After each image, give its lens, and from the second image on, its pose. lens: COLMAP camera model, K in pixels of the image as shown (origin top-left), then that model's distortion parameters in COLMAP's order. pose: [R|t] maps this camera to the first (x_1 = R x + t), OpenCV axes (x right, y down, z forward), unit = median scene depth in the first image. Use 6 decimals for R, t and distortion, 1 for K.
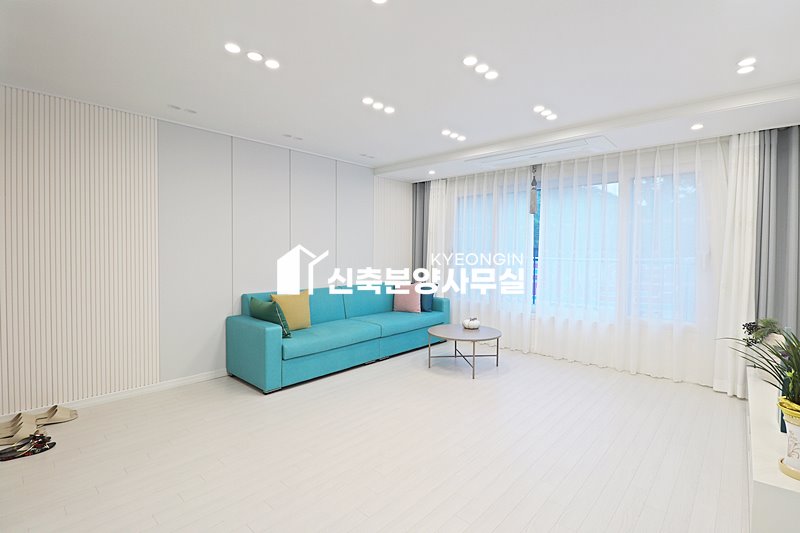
lens RADIAL K [[367.2, 0, 405.9], [0, 367.2, 256.7], [0, 0, 1]] dist [-0.012330, -0.008560]
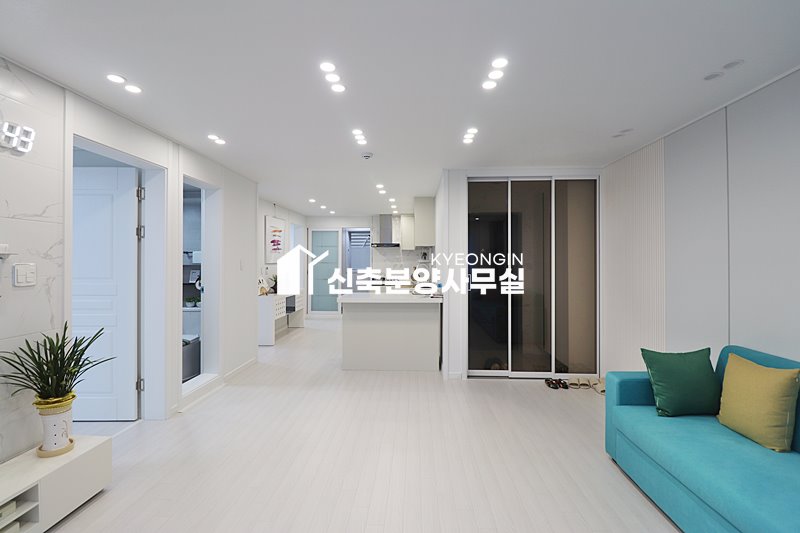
lens RADIAL K [[367.2, 0, 399.9], [0, 367.2, 259.7], [0, 0, 1]] dist [-0.012330, -0.008560]
pose [[-0.774326, -0.009372, -0.632717, 0.340533], [-0.014545, 0.999890, 0.002989, -0.034416], [0.632620, 0.011517, -0.774377, 0.957095]]
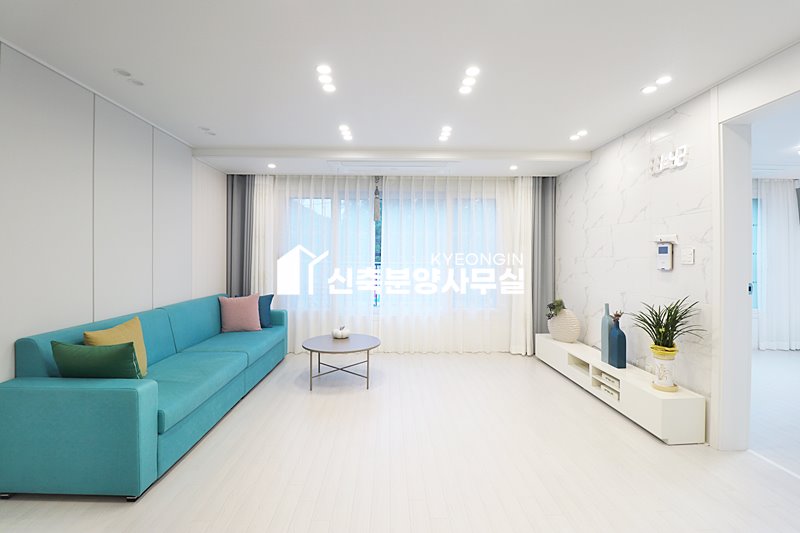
lens RADIAL K [[367.2, 0, 397.9], [0, 367.2, 257.9], [0, 0, 1]] dist [-0.012330, -0.008560]
pose [[0.724062, -0.008003, 0.689688, -0.356271], [0.013785, 0.999901, -0.002870, -0.007849], [-0.689597, 0.011585, 0.724101, 0.197720]]
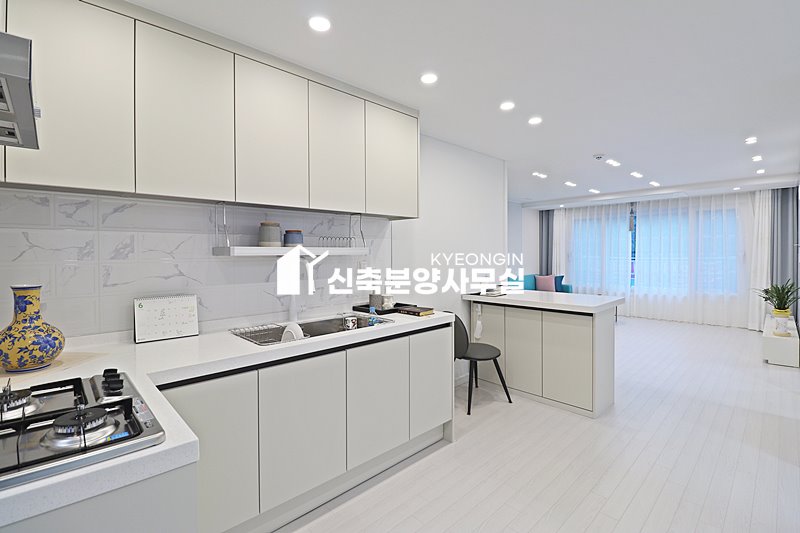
lens RADIAL K [[367.2, 0, 393.4], [0, 367.2, 257.0], [0, 0, 1]] dist [-0.012330, -0.008560]
pose [[0.995186, -0.014404, -0.096943, -0.583278], [0.014016, 0.999891, -0.004685, -0.009165], [0.097000, 0.003304, 0.995279, -0.762218]]
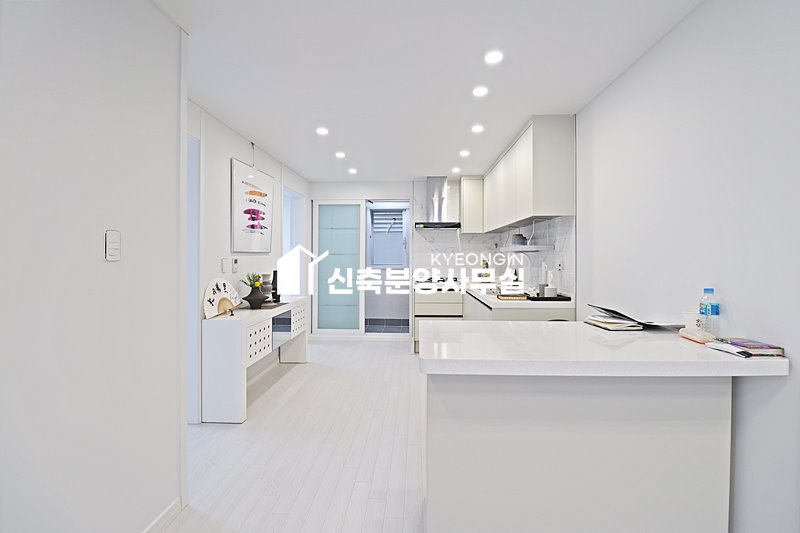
lens RADIAL K [[367.2, 0, 405.1], [0, 367.2, 258.4], [0, 0, 1]] dist [-0.012330, -0.008560]
pose [[-0.767775, -0.005041, -0.640699, 0.041983], [-0.015185, 0.999831, 0.010331, -0.006913], [0.640539, 0.017661, -0.767722, 0.296878]]
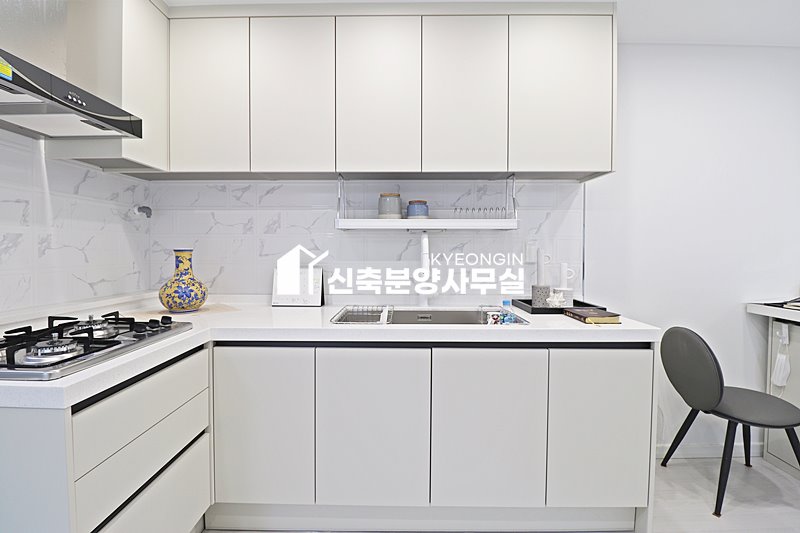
lens RADIAL K [[367.2, 0, 384.8], [0, 367.2, 256.3], [0, 0, 1]] dist [-0.012330, -0.008560]
pose [[0.647978, 0.007744, -0.761620, -0.461271], [-0.007912, 0.999963, 0.003436, 0.014270], [0.761618, 0.003800, 0.648015, -0.583325]]
